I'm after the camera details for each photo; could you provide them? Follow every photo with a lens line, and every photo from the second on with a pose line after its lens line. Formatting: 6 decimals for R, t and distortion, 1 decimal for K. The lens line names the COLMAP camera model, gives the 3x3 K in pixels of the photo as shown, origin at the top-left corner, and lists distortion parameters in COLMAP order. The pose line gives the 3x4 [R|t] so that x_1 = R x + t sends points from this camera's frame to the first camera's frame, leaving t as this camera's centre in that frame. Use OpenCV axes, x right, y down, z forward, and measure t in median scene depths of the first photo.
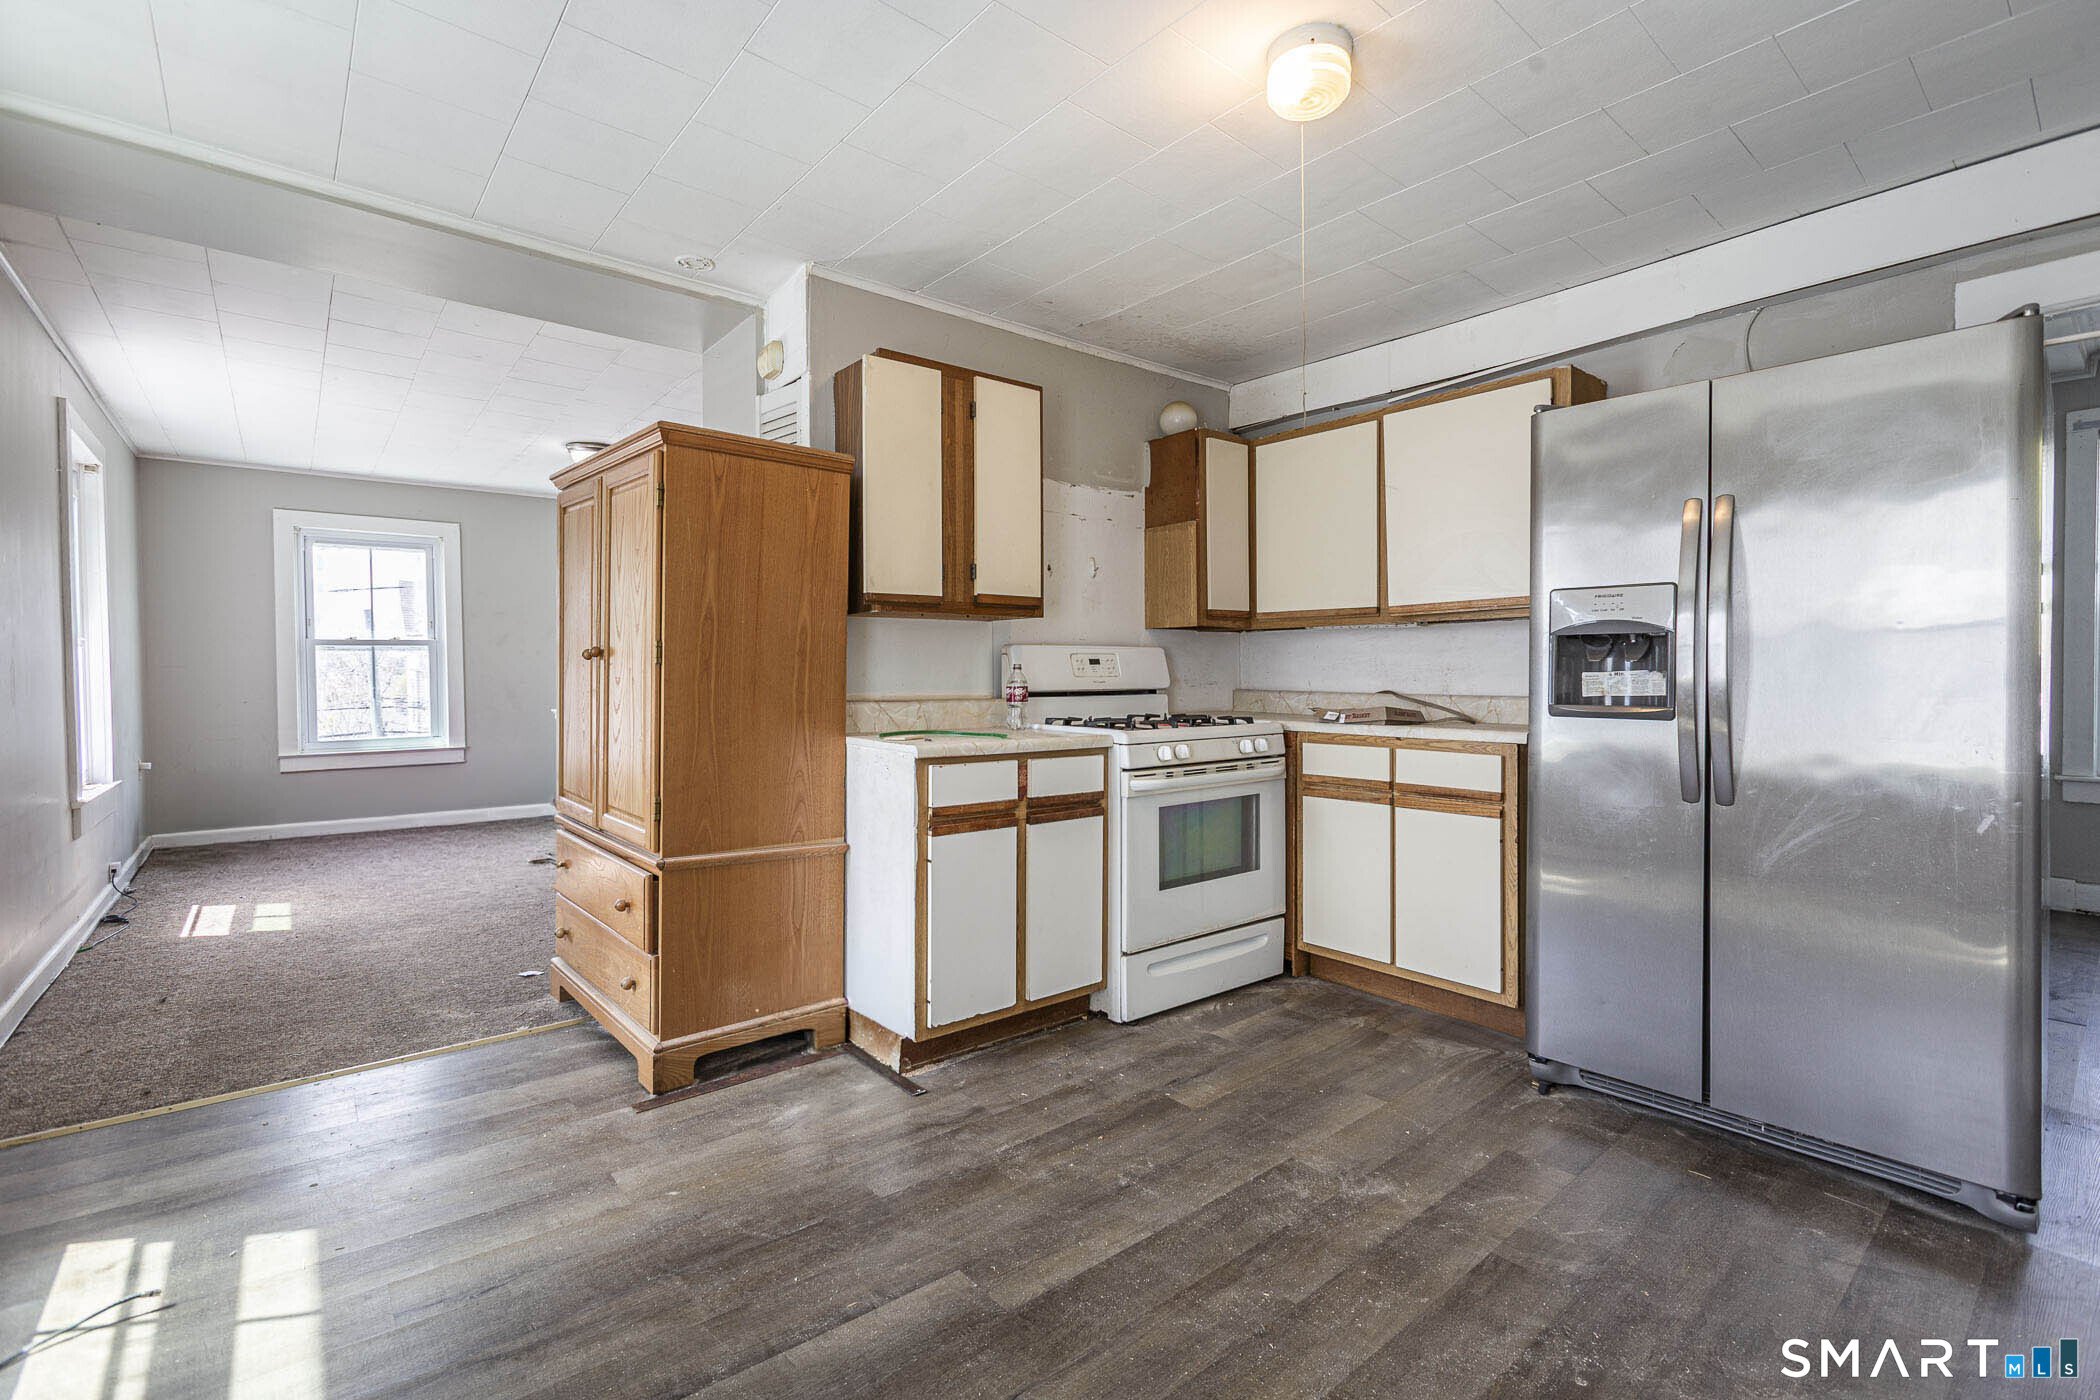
lens RADIAL K [[970.0, 0, 1013.2], [0, 970.0, 678.8], [0, 0, 1]] dist [0.002670, 0.003471]
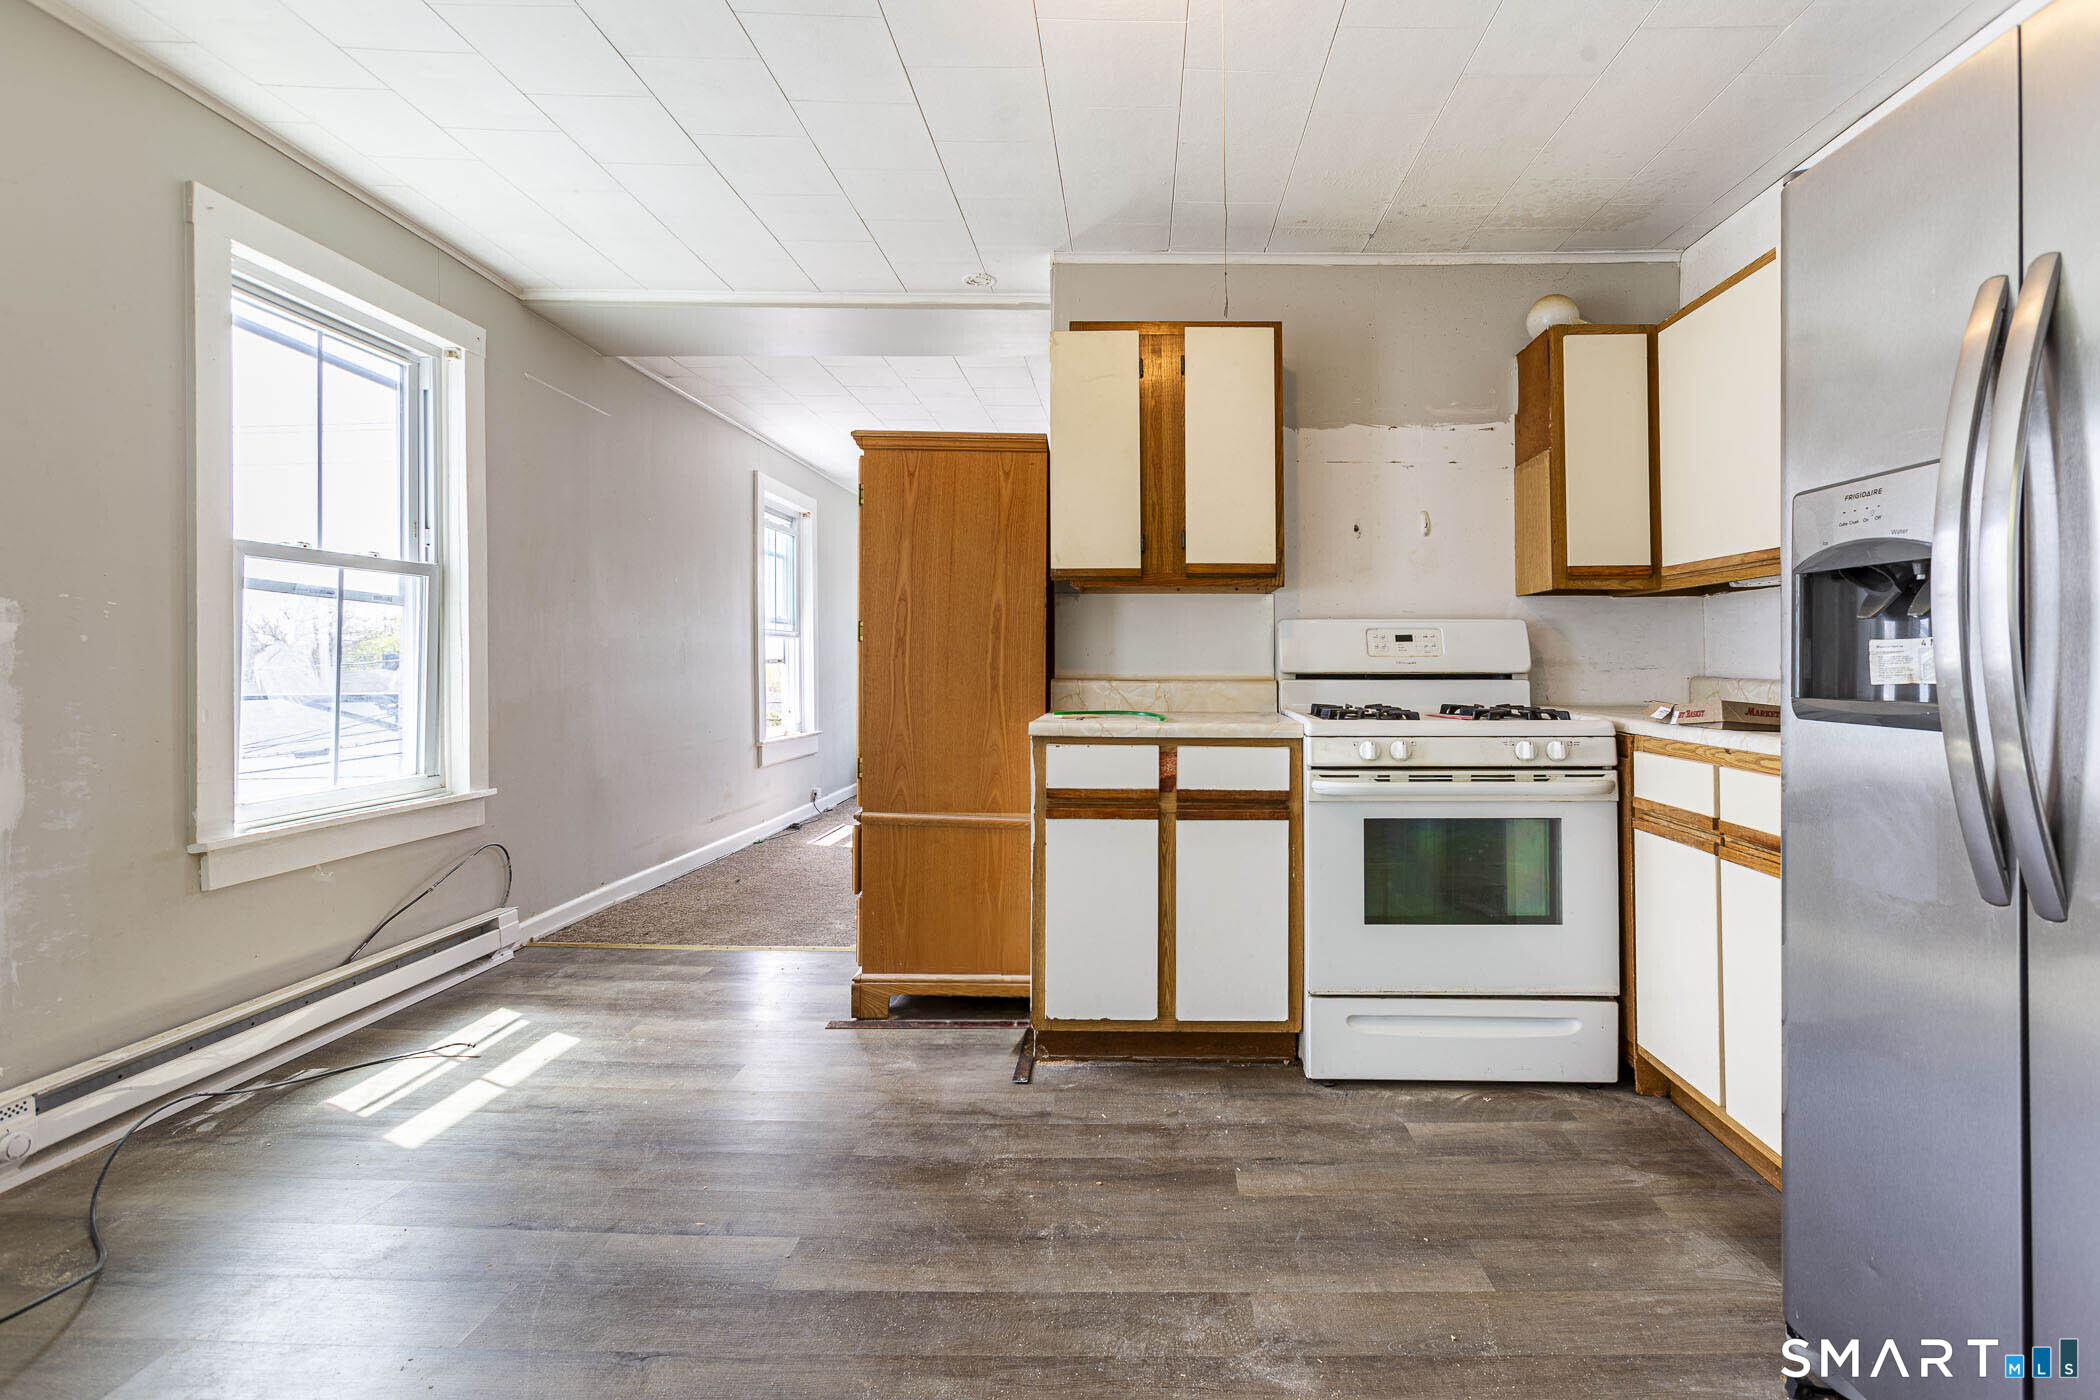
lens RADIAL K [[970.0, 0, 1097.9], [0, 970.0, 655.2], [0, 0, 1]] dist [0.002670, 0.003471]
pose [[0.765739, -0.000726, -0.643151, 0.521831], [-0.008016, 0.999911, -0.010672, 0.009409], [0.643102, 0.013327, 0.765665, 0.266754]]
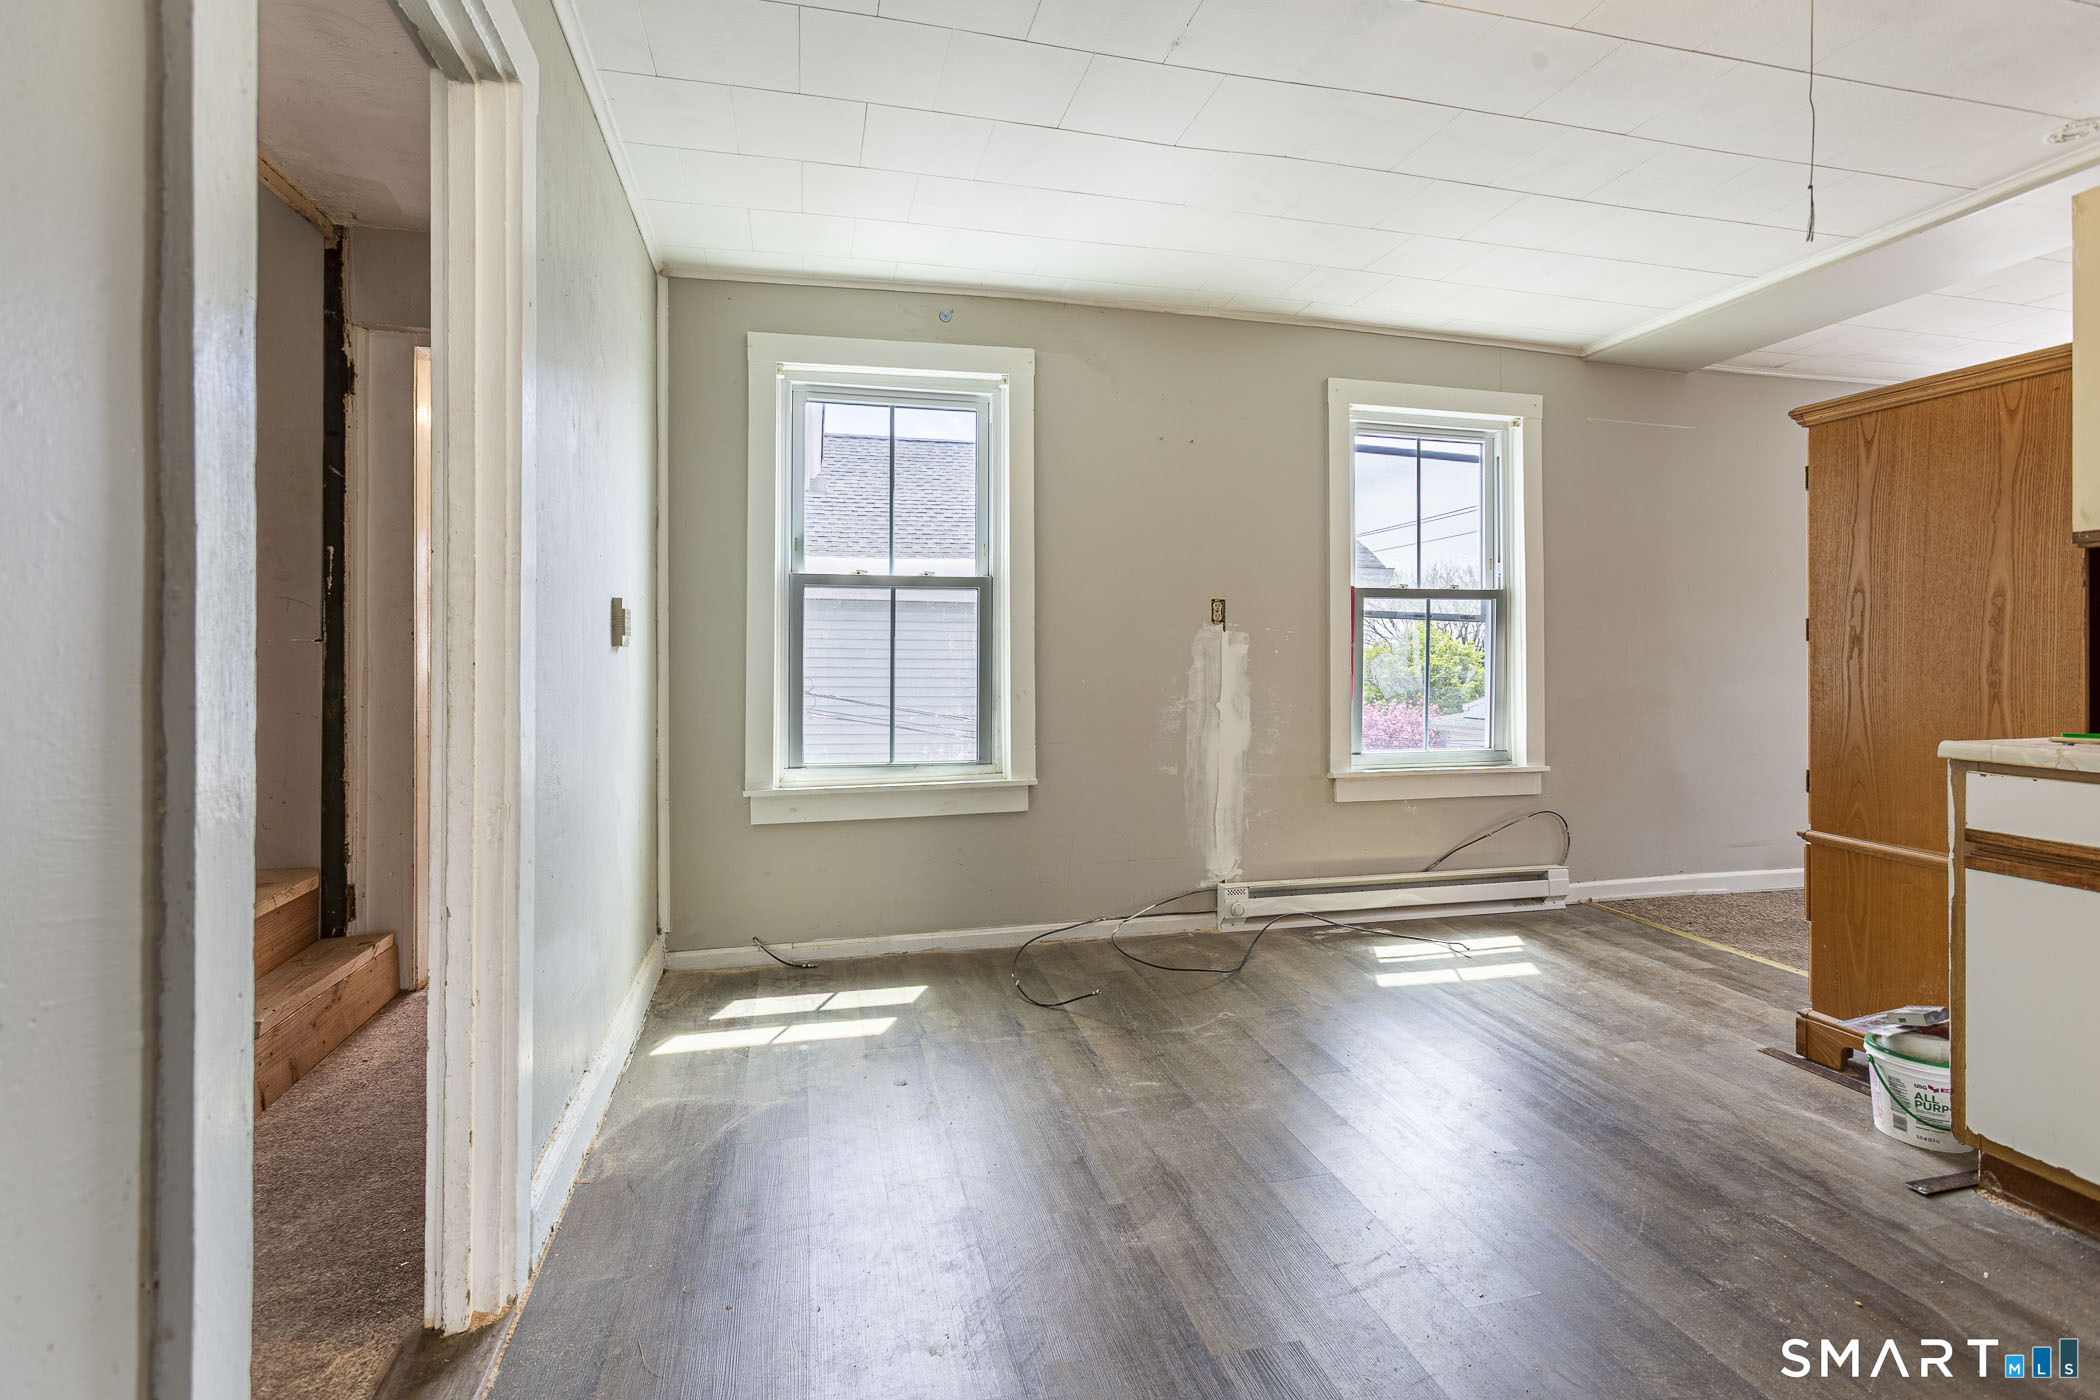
lens RADIAL K [[970.0, 0, 1088.5], [0, 970.0, 650.9], [0, 0, 1]] dist [0.002670, 0.003471]
pose [[-0.406662, -0.005850, -0.913560, 0.788820], [-0.001630, 0.999983, -0.005678, 0.002095], [0.913577, -0.000820, -0.406665, 0.633431]]
